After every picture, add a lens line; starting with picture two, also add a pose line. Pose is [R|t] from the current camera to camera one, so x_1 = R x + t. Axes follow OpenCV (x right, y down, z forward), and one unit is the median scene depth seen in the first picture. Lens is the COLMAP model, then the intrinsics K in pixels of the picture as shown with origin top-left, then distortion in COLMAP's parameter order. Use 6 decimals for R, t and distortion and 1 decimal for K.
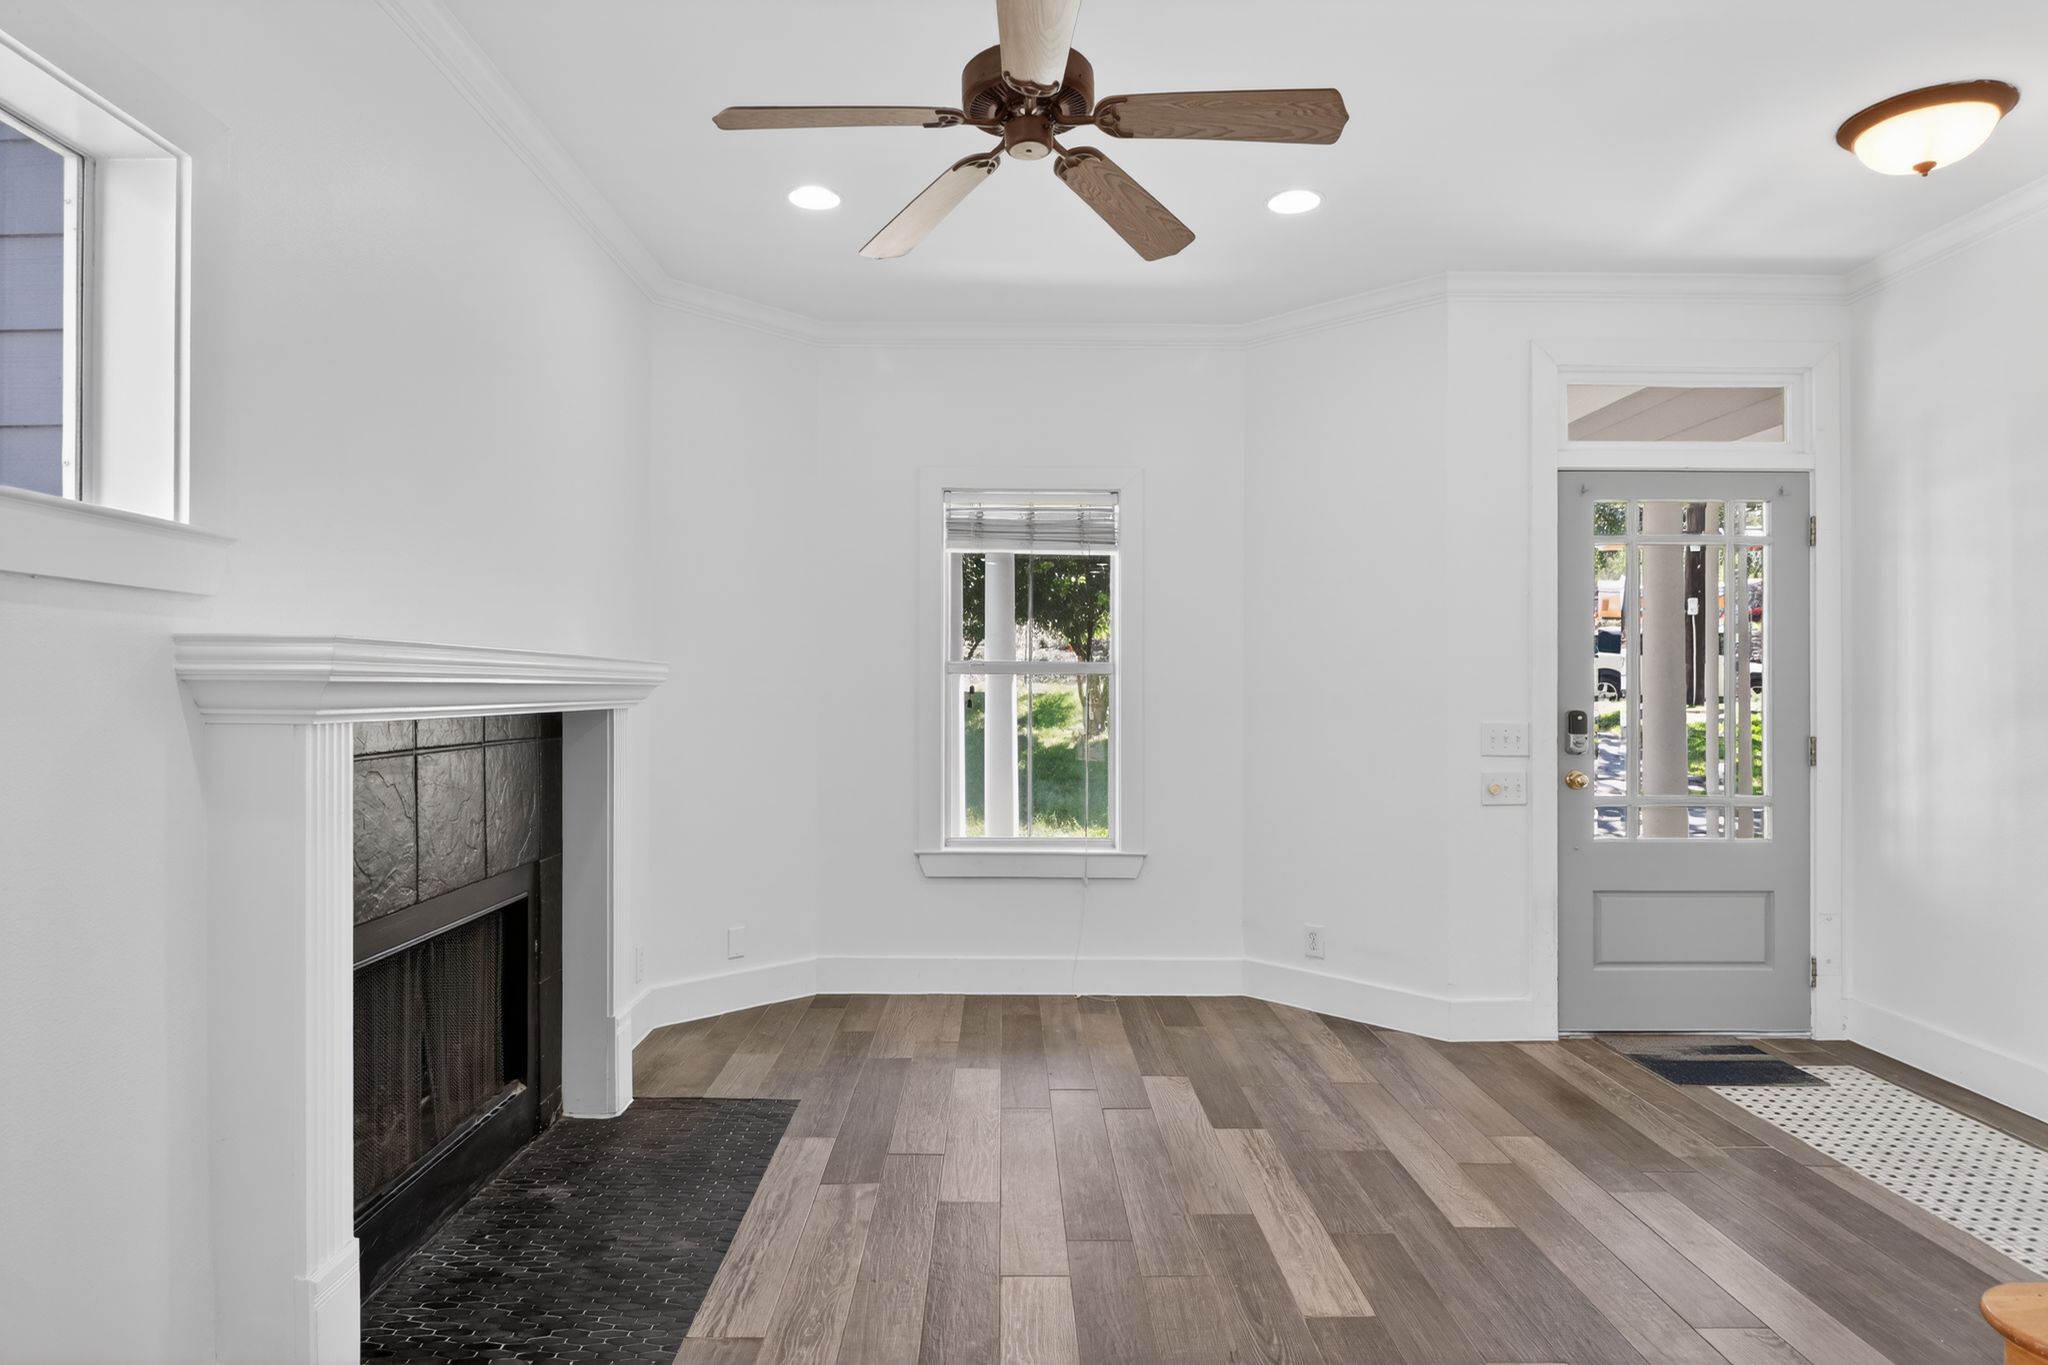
lens RADIAL K [[1166.5, 0, 1004.9], [0, 1166.5, 678.3], [0, 0, 1]] dist [-0.005538, -0.004467]
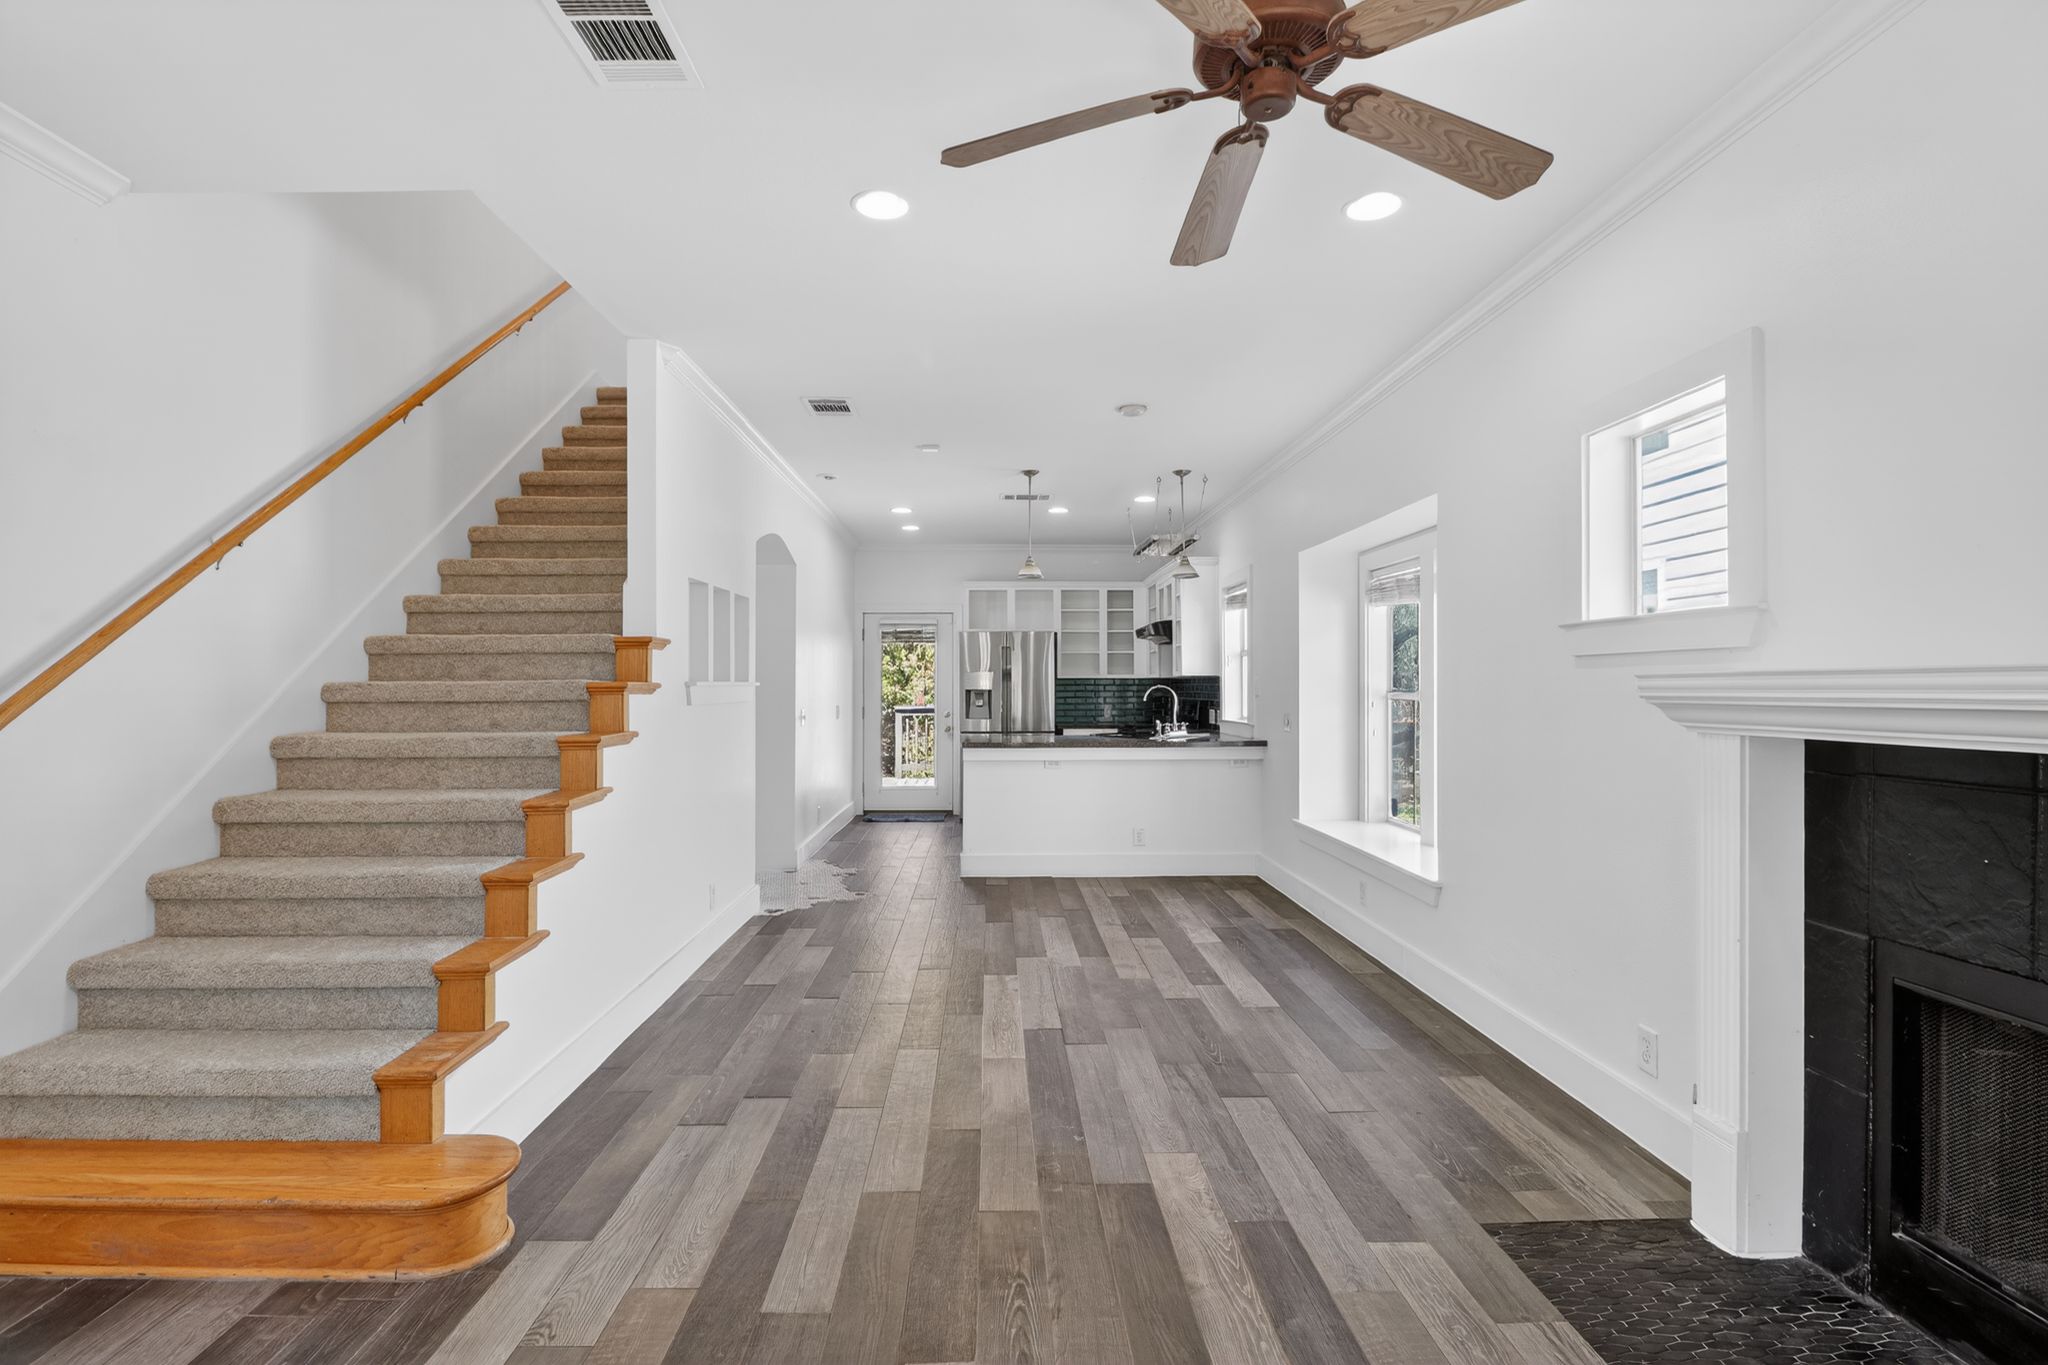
lens RADIAL K [[985.8, 0, 1001.5], [0, 985.8, 673.7], [0, 0, 1]] dist [-0.002453, -0.009607]
pose [[-0.999938, -0.002048, -0.010921, 0.154382], [-0.001783, 0.999706, -0.024177, -0.001815], [0.010967, -0.024156, -0.999648, 1.151605]]
